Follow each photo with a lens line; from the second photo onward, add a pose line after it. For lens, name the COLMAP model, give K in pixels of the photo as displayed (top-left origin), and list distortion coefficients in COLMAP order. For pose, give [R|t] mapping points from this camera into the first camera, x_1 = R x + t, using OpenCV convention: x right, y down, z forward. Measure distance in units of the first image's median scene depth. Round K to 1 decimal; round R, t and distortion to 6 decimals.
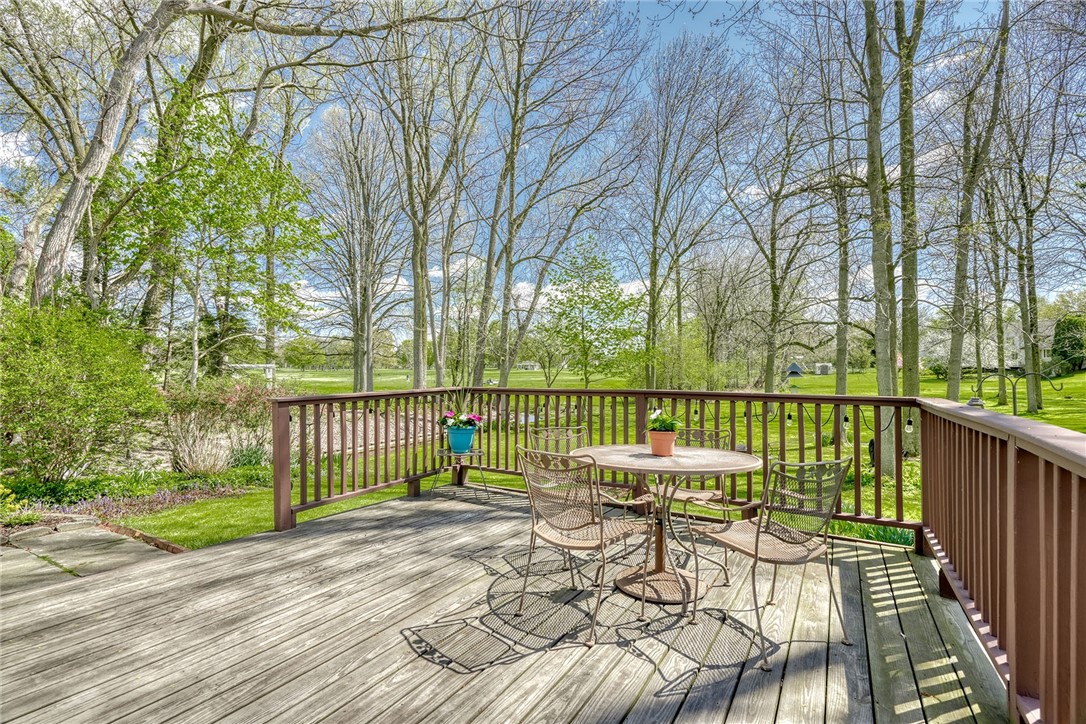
lens RADIAL K [[501.1, 0, 539.9], [0, 501.1, 361.3], [0, 0, 1]] dist [-0.007595, 0.004657]
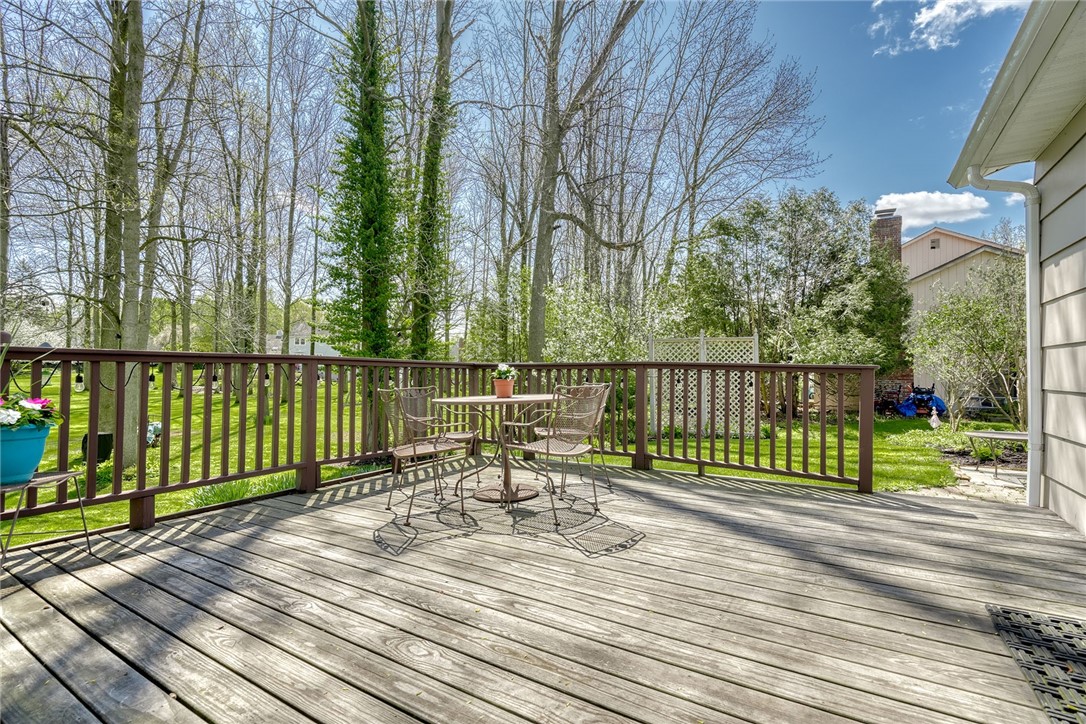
lens RADIAL K [[501.1, 0, 539.9], [0, 501.1, 361.3], [0, 0, 1]] dist [-0.007595, 0.004657]
pose [[0.003194, 0.019548, 0.999804, -1.330400], [-0.023591, 0.999532, -0.019467, 0.139246], [-0.999717, -0.023524, 0.003654, 1.095722]]
